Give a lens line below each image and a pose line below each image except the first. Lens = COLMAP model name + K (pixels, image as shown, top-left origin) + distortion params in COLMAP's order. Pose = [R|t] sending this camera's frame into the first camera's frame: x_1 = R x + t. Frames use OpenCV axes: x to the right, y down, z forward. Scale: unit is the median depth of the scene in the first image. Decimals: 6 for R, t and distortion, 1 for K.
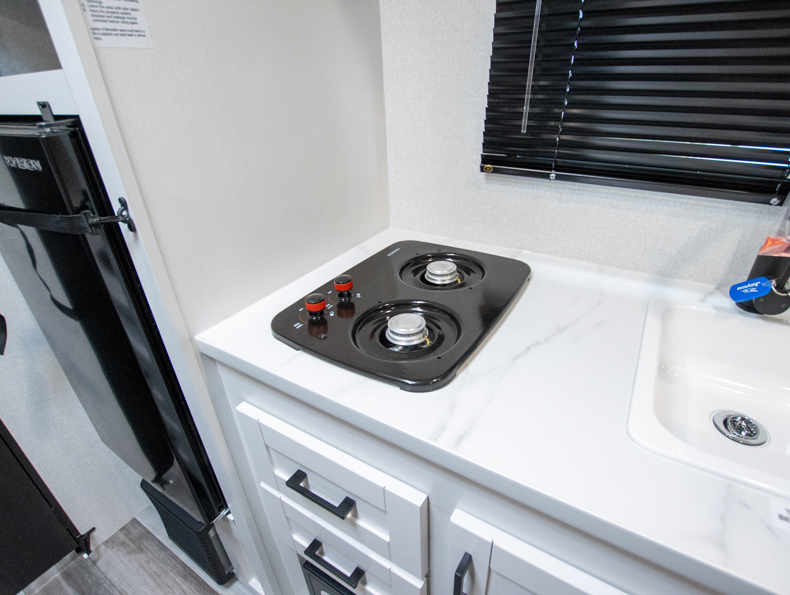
lens RADIAL K [[410.4, 0, 398.2], [0, 410.4, 296.9], [0, 0, 1]] dist [-0.032975, 0.004448]
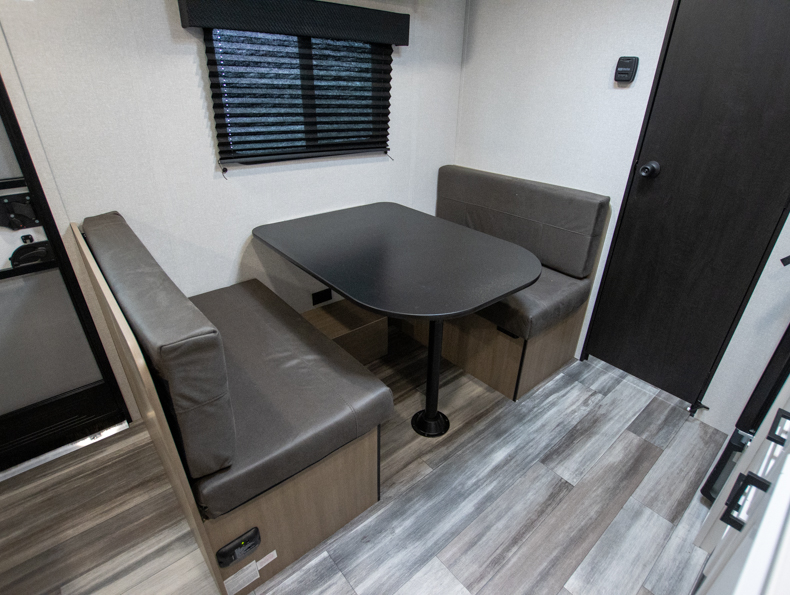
lens RADIAL K [[410.4, 0, 401.0], [0, 410.4, 298.1], [0, 0, 1]] dist [-0.032975, 0.004448]
pose [[-0.298421, 0.473750, -0.828557, 0.699810], [-0.468012, 0.683945, 0.559628, 0.048592], [0.831811, 0.554779, 0.017617, -0.160911]]
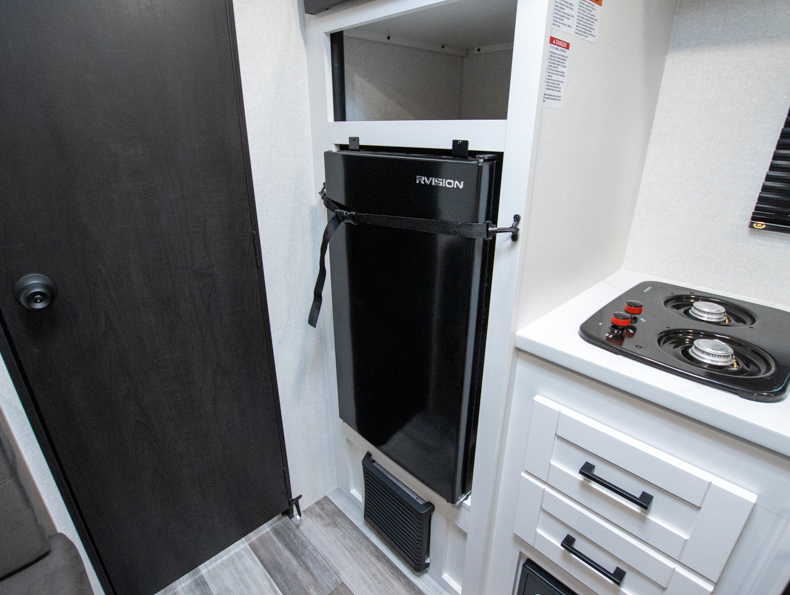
lens RADIAL K [[410.4, 0, 400.5], [0, 410.4, 297.0], [0, 0, 1]] dist [-0.032975, 0.004448]
pose [[0.969882, 0.130485, -0.205676, -0.425783], [-0.152217, 0.983907, -0.093580, 0.114889], [0.190156, 0.122069, 0.974136, -0.193218]]
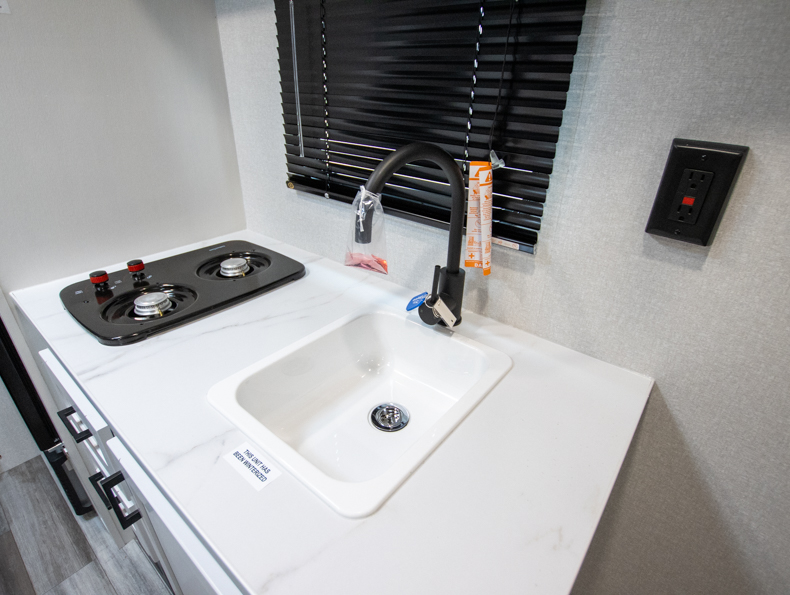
lens RADIAL K [[410.4, 0, 399.1], [0, 410.4, 296.1], [0, 0, 1]] dist [-0.032975, 0.004448]
pose [[0.990592, 0.109366, -0.082258, 0.617623], [-0.111648, 0.993466, -0.023656, -0.000452], [0.079133, 0.032617, 0.996330, -0.135976]]
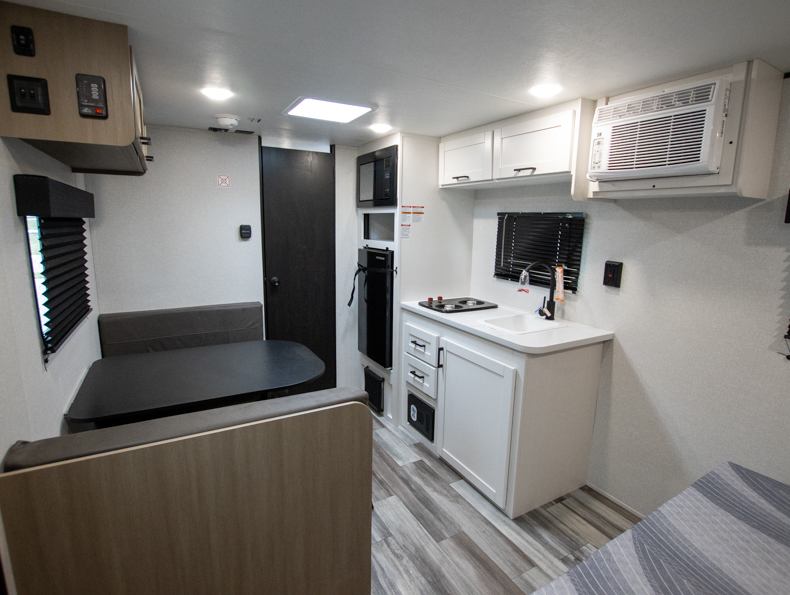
lens RADIAL K [[410.4, 0, 398.2], [0, 410.4, 297.5], [0, 0, 1]] dist [-0.032975, 0.004448]
pose [[0.877413, 0.139558, -0.458988, 0.970763], [-0.275330, 0.929985, -0.243559, 0.759018], [0.392861, 0.340075, 0.854406, -1.813167]]
